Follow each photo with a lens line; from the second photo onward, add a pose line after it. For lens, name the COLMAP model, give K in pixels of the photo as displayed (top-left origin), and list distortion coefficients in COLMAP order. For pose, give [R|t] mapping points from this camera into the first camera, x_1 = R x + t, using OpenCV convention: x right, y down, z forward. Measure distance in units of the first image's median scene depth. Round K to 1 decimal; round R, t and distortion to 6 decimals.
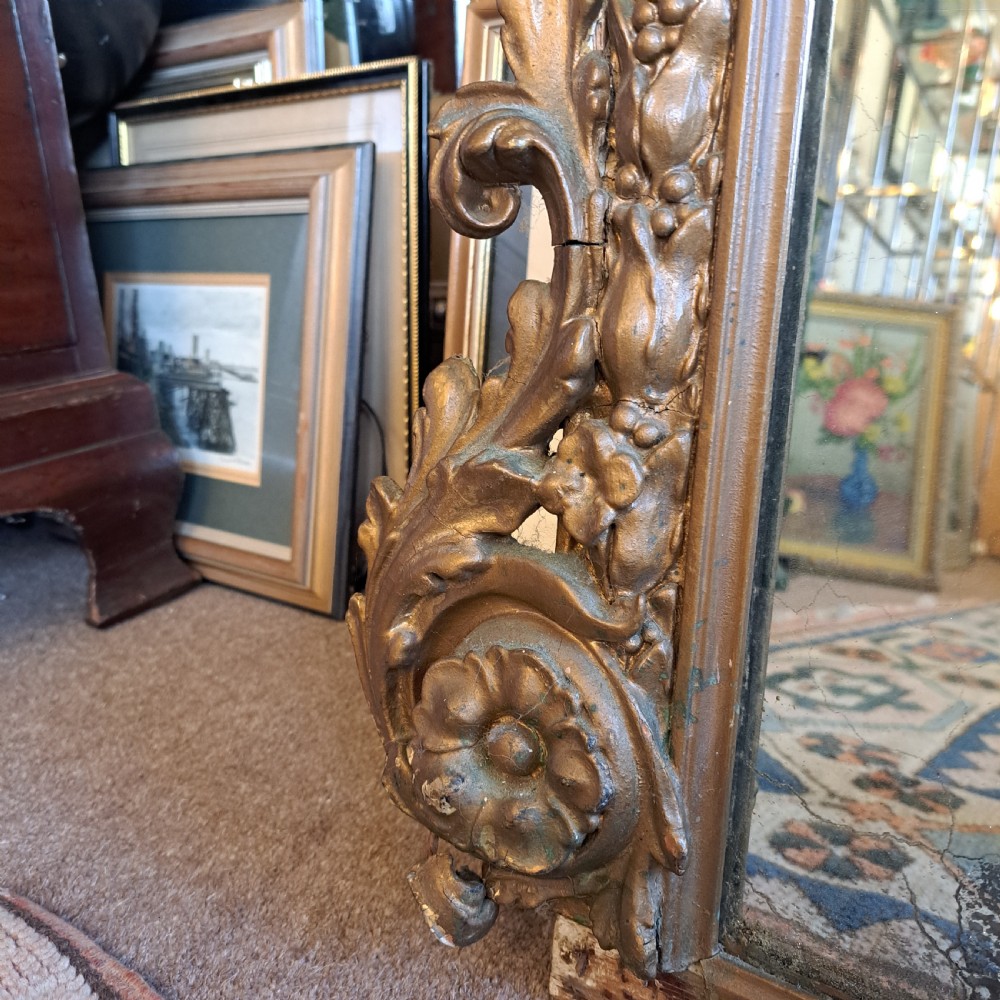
lens RADIAL K [[993.5, 0, 489.2], [0, 993.5, 502.1], [0, 0, 1]] dist [0.025165, -0.035210]
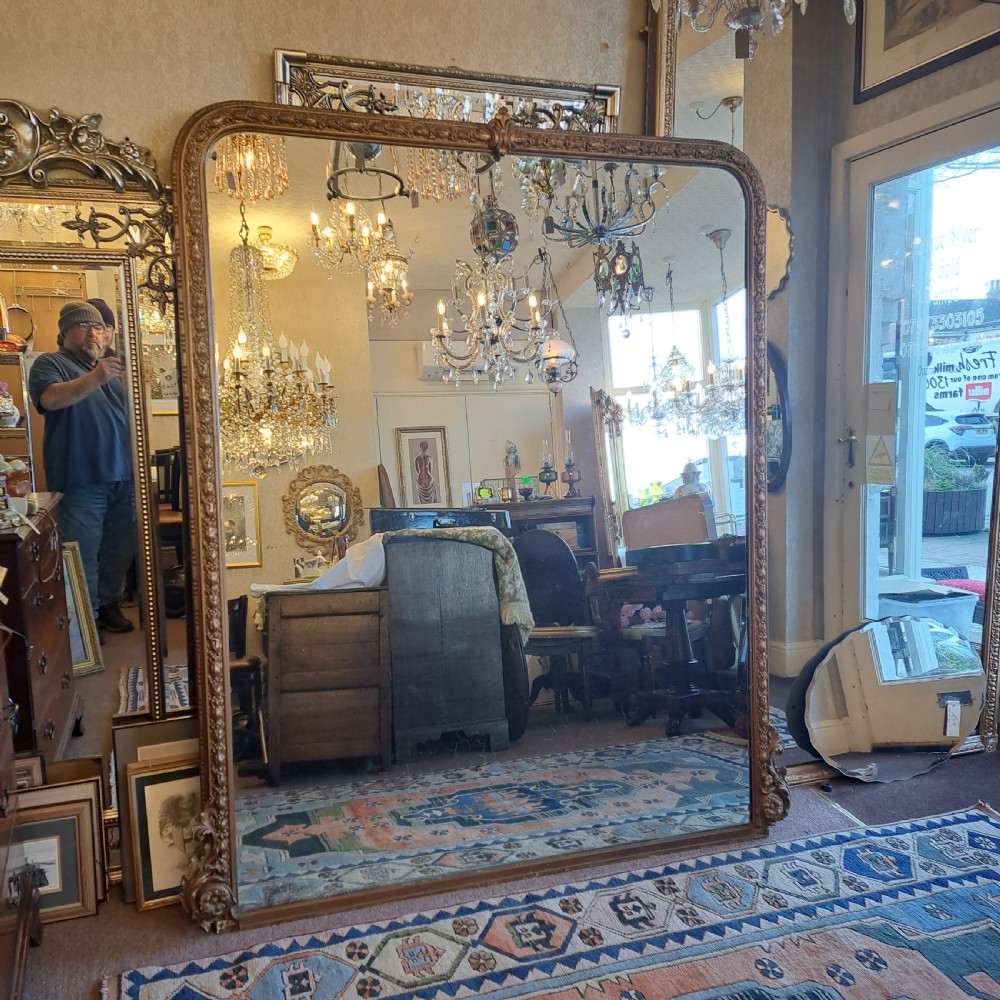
lens RADIAL K [[966.5, 0, 503.5], [0, 966.5, 508.6], [0, 0, 1]] dist [0.143090, -0.192484]
pose [[0.563834, -0.109557, 0.818590, -3.304856], [0.211064, 0.977364, -0.014571, -1.531198], [-0.798463, 0.180990, 0.574194, -4.123507]]
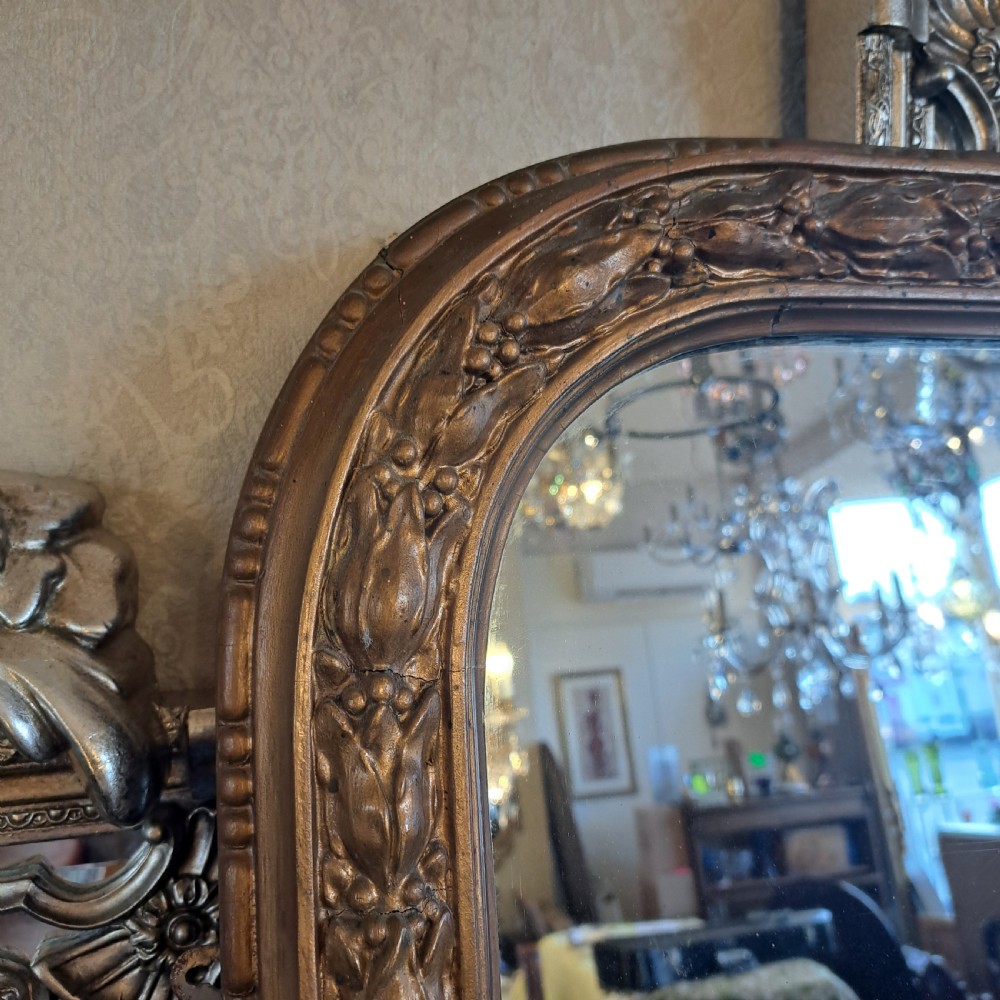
lens RADIAL K [[966.1, 0, 500.2], [0, 966.1, 510.1], [0, 0, 1]] dist [0.085021, -0.115907]
pose [[0.636566, -0.011016, 0.771144, -0.150631], [0.233031, 0.955908, -0.178708, -3.706875], [-0.735174, 0.293460, 0.611065, -0.555833]]
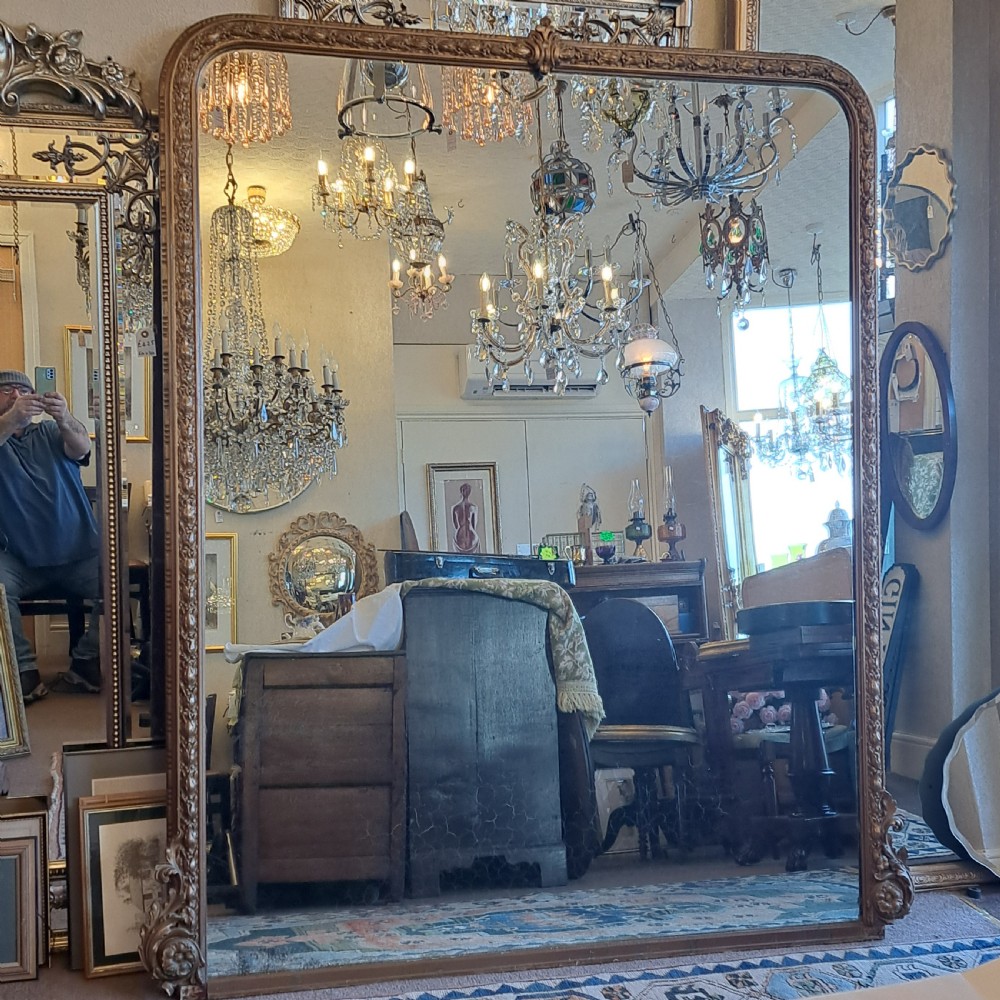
lens RADIAL K [[1477.6, 0, 494.4], [0, 1477.6, 515.7], [0, 0, 1]] dist [0.195075, -0.426718]
pose [[0.621630, -0.041146, 0.782230, -4.355115], [0.192004, 0.976158, -0.101237, -0.830214], [-0.759415, 0.213124, 0.614710, -5.054097]]
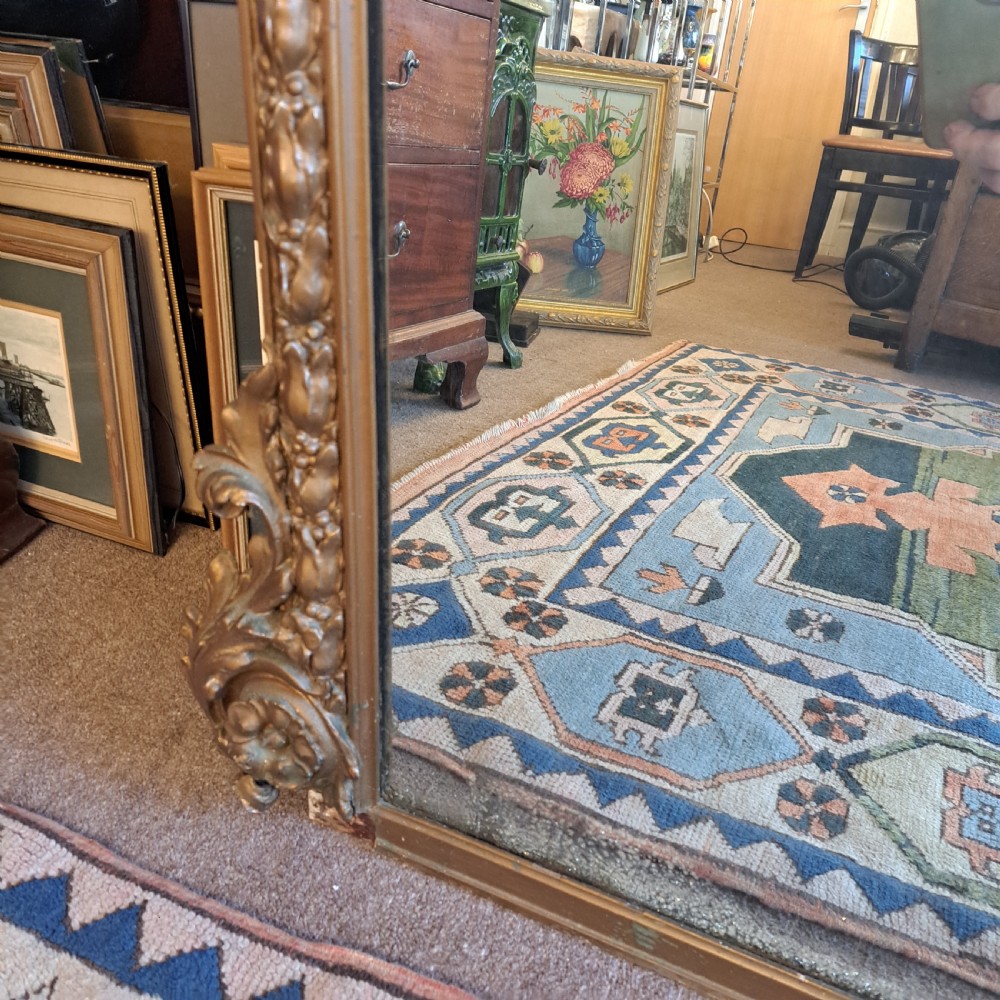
lens RADIAL K [[966.1, 0, 500.2], [0, 966.1, 510.1], [0, 0, 1]] dist [0.085021, -0.115907]
pose [[0.975614, -0.107996, 0.191088, 0.096111], [0.034594, 0.935358, 0.352008, -0.605942], [-0.216752, -0.336813, 0.916284, -0.549260]]
